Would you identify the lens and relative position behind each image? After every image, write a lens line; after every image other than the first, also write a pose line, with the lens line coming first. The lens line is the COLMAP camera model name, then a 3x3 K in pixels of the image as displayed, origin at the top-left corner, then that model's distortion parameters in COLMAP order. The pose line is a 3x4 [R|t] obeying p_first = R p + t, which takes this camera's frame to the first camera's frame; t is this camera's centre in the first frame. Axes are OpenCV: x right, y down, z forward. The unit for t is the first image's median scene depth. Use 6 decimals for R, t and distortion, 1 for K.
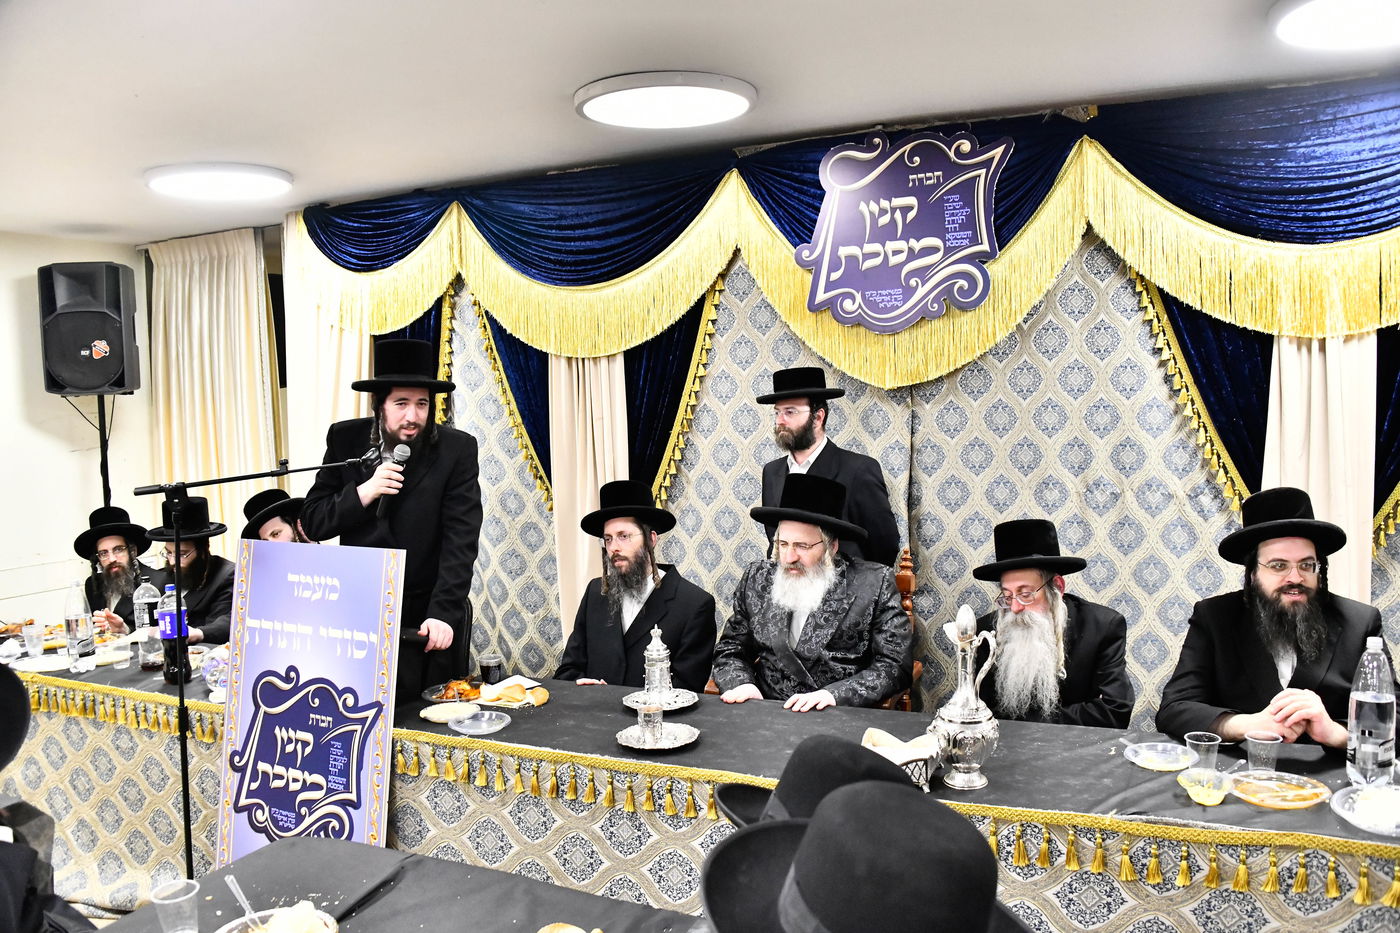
lens RADIAL K [[1101.0, 0, 705.0], [0, 1101.0, 478.0], [0, 0, 1]] dist [-0.151225, 0.077316]
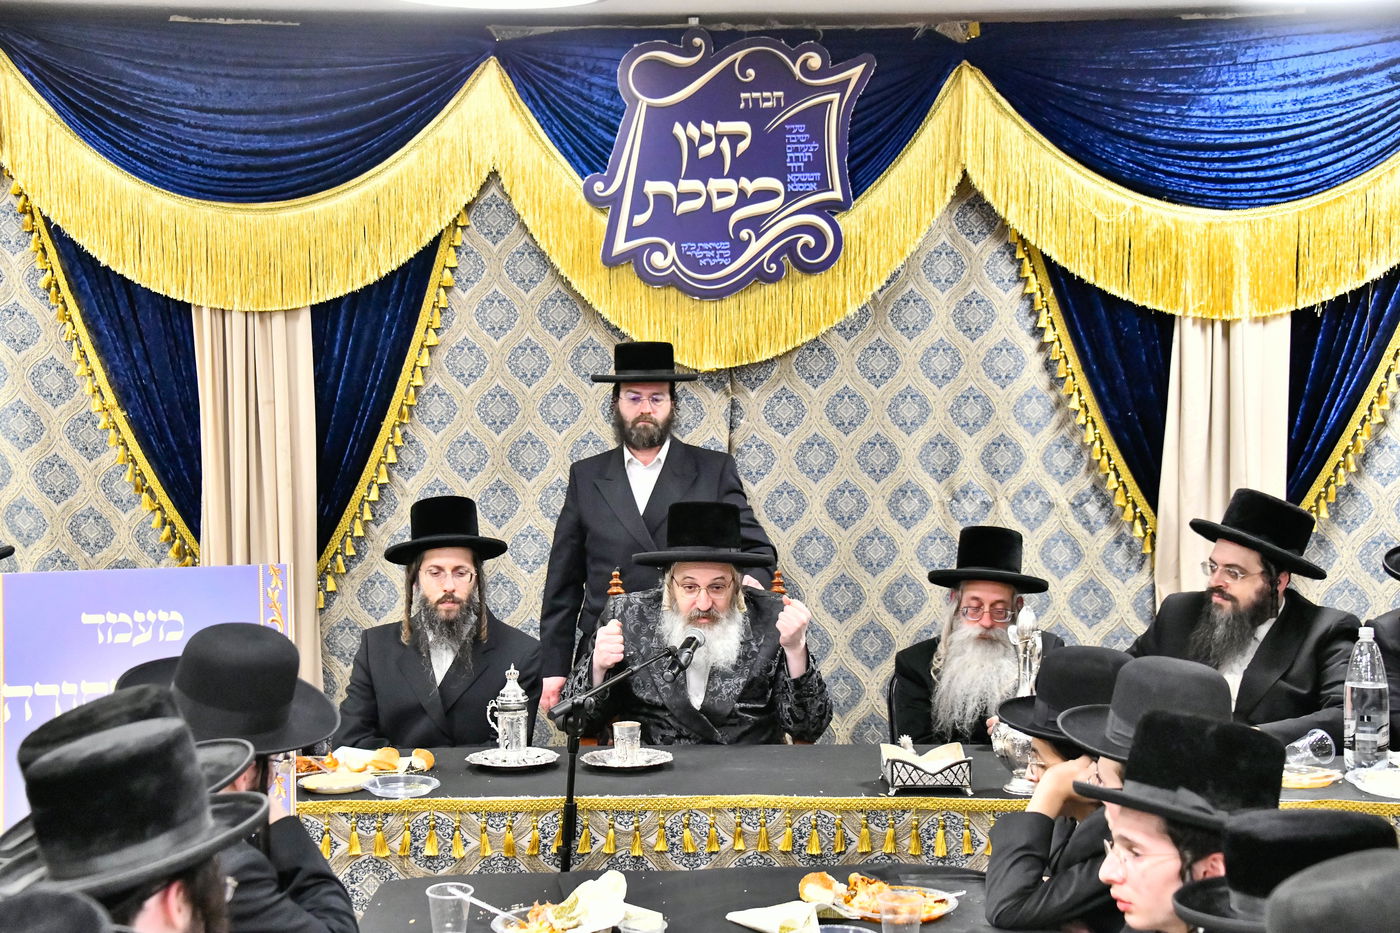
lens RADIAL K [[2304.4, 0, 698.9], [0, 2304.4, 493.9], [0, 0, 1]] dist [0.326556, 0.290513]
pose [[0.905451, -0.004647, 0.424426, -0.546215], [0.007920, 0.999951, -0.005949, 0.015765], [-0.424378, 0.008748, 0.905443, -0.488111]]
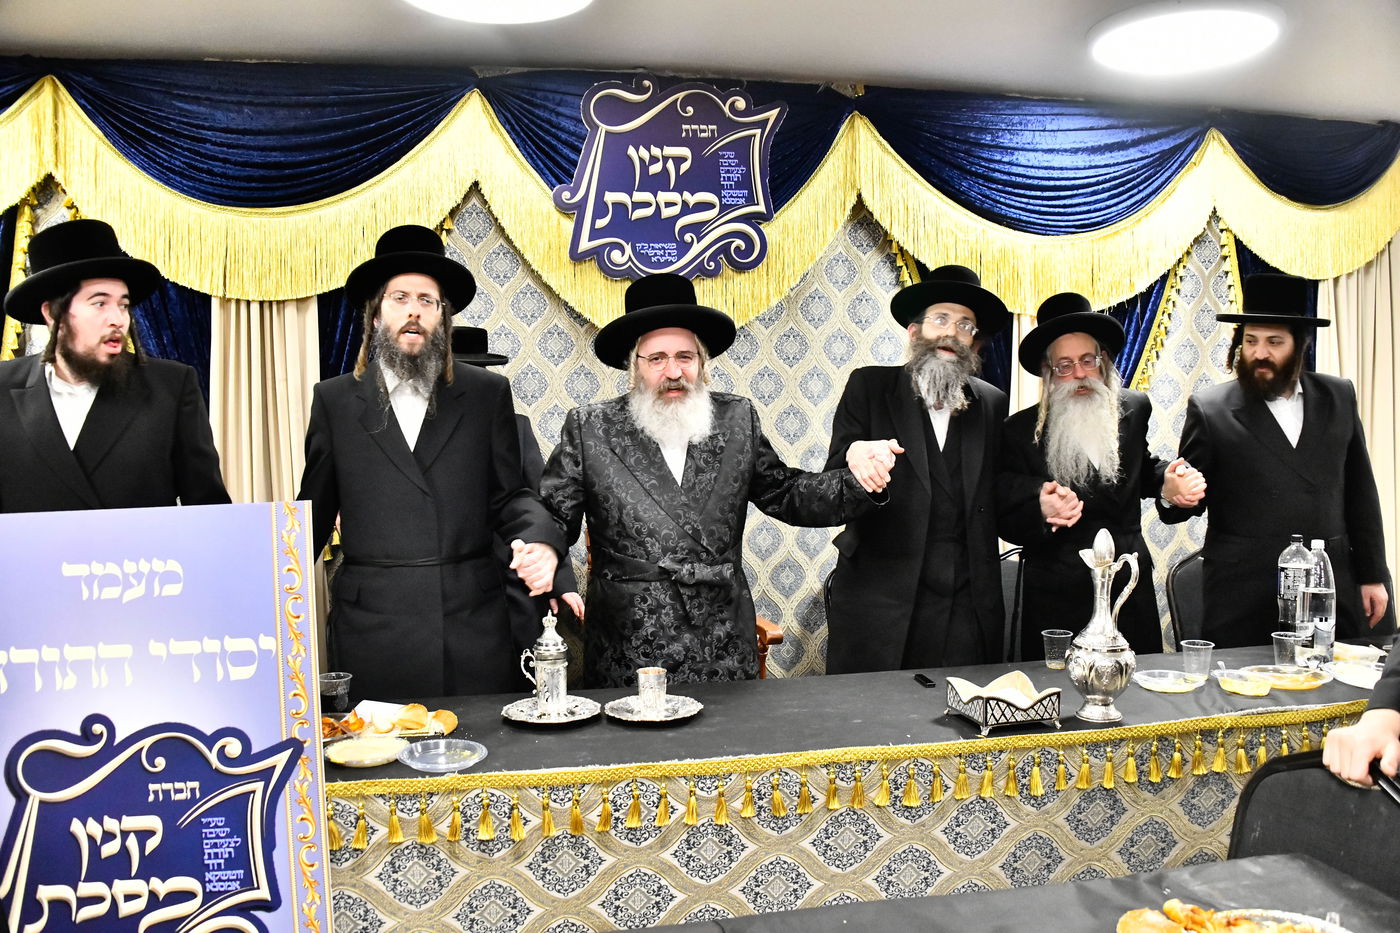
lens RADIAL K [[1103.9, 0, 705.9], [0, 1103.9, 477.1], [0, 0, 1]] dist [-0.152369, 0.082785]
pose [[0.805458, -0.007796, 0.592602, -0.357207], [0.030090, 0.999162, -0.027754, 0.052442], [-0.591889, 0.040185, 0.805017, 0.244203]]
